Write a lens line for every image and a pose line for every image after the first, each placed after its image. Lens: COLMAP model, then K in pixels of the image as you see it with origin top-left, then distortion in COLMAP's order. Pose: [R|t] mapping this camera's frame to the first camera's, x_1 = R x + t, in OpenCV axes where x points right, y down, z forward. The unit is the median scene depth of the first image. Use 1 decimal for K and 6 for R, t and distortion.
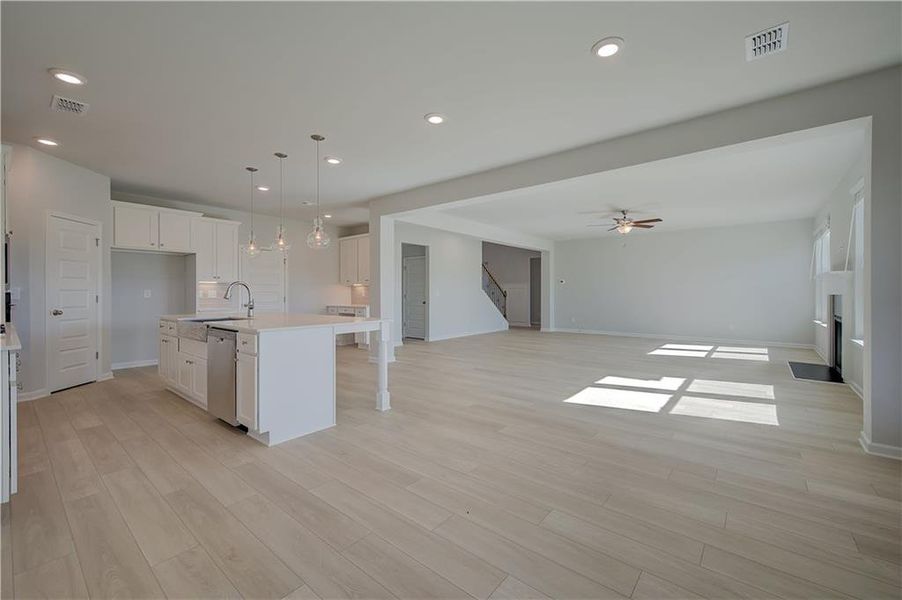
lens RADIAL K [[365.1, 0, 446.5], [0, 365.1, 298.7], [0, 0, 1]] dist [-0.000355, 0.000901]
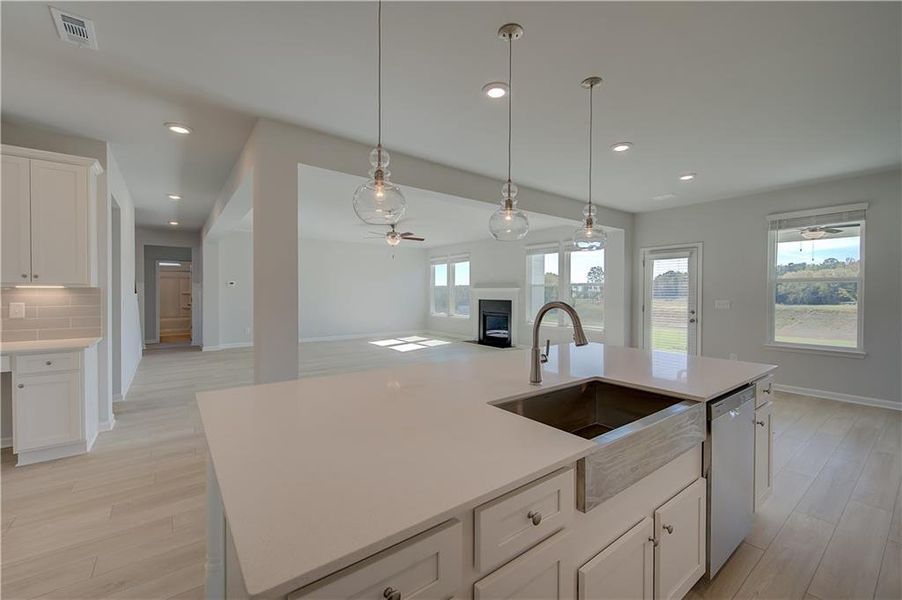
lens RADIAL K [[374.2, 0, 445.5], [0, 374.2, 294.2], [0, 0, 1]] dist [-0.004255, -0.000626]
pose [[0.228335, -0.000398, 0.973583, -0.355089], [0.006378, 0.999979, -0.001087, -0.019230], [-0.973562, 0.006458, 0.228333, 0.381975]]
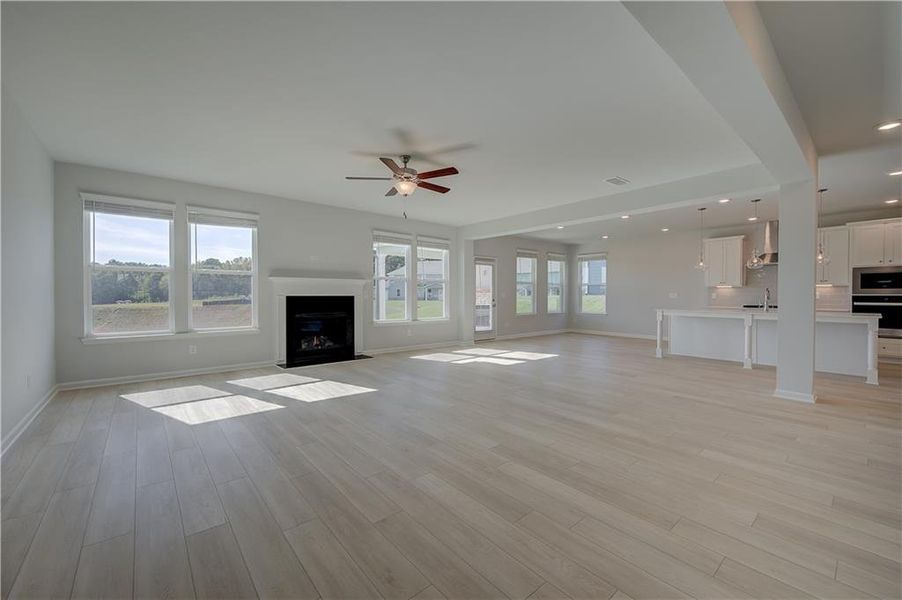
lens RADIAL K [[365.1, 0, 456.5], [0, 365.1, 297.3], [0, 0, 1]] dist [-0.000355, 0.000901]
pose [[-0.988348, 0.000352, 0.152210, 0.193885], [0.002946, 0.999854, 0.016820, -0.013132], [-0.152182, 0.017073, -0.988205, 0.990377]]
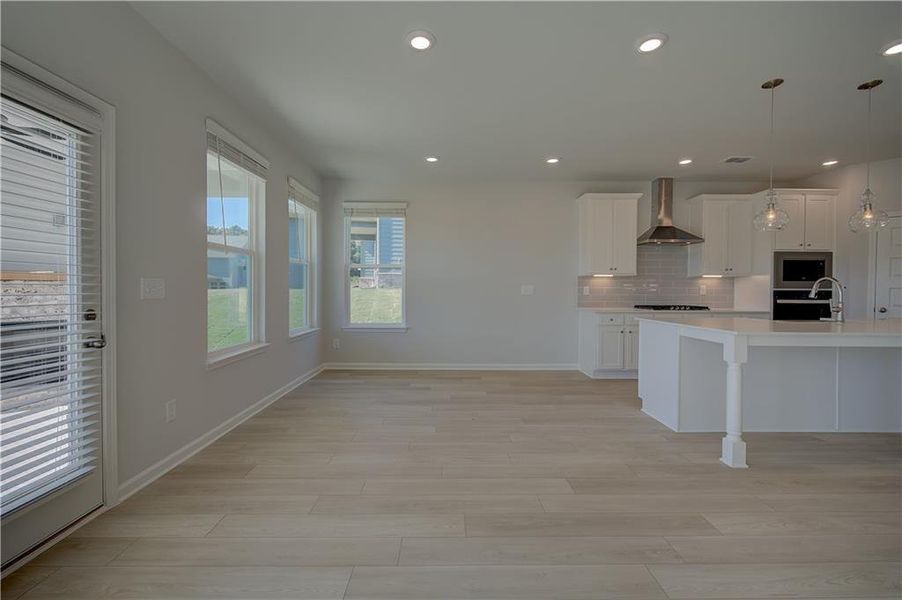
lens RADIAL K [[374.2, 0, 449.3], [0, 374.2, 291.6], [0, 0, 1]] dist [-0.004255, -0.000626]
pose [[-0.763818, 0.005132, -0.645411, 0.221789], [-0.008608, 0.999798, 0.018138, -0.007286], [0.645374, 0.019409, -0.763620, 0.391336]]
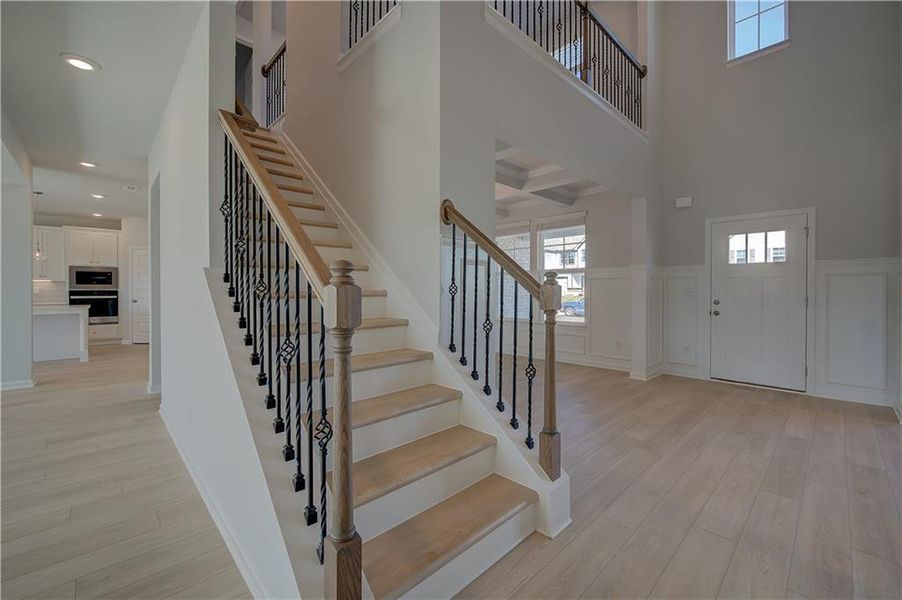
lens RADIAL K [[374.2, 0, 458.4], [0, 374.2, 295.4], [0, 0, 1]] dist [-0.004255, -0.000626]
pose [[-0.101485, 0.018711, -0.994661, 0.259067], [-0.011363, 0.999736, 0.019966, -0.016631], [0.994772, 0.013329, -0.101246, 1.090397]]
